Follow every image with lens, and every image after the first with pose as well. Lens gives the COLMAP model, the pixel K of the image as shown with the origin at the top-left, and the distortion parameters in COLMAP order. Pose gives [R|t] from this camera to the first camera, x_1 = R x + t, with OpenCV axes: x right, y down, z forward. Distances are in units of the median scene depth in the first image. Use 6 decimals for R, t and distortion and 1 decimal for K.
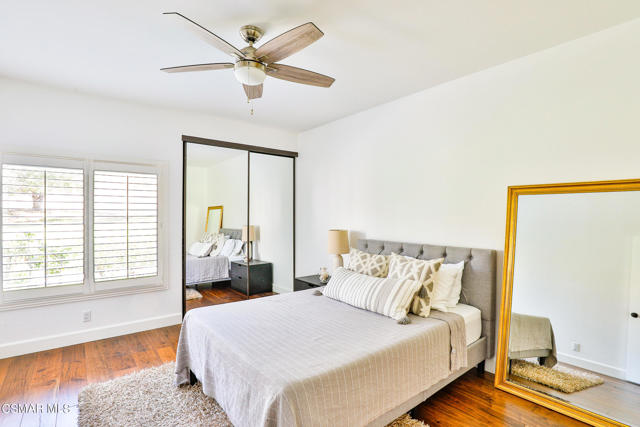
lens RADIAL K [[317.0, 0, 320.0], [0, 317.0, 213.5], [0, 0, 1]] dist [-0.033197, 0.000876]
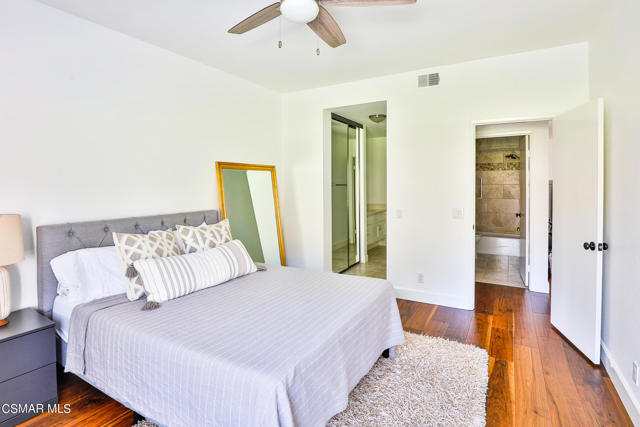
lens RADIAL K [[317.0, 0, 320.0], [0, 317.0, 213.5], [0, 0, 1]] dist [-0.033197, 0.000876]
pose [[-0.352756, -0.087202, 0.931643, -0.771270], [-0.002755, 0.995741, 0.092158, 0.007284], [-0.935711, 0.029943, -0.351494, 0.980794]]
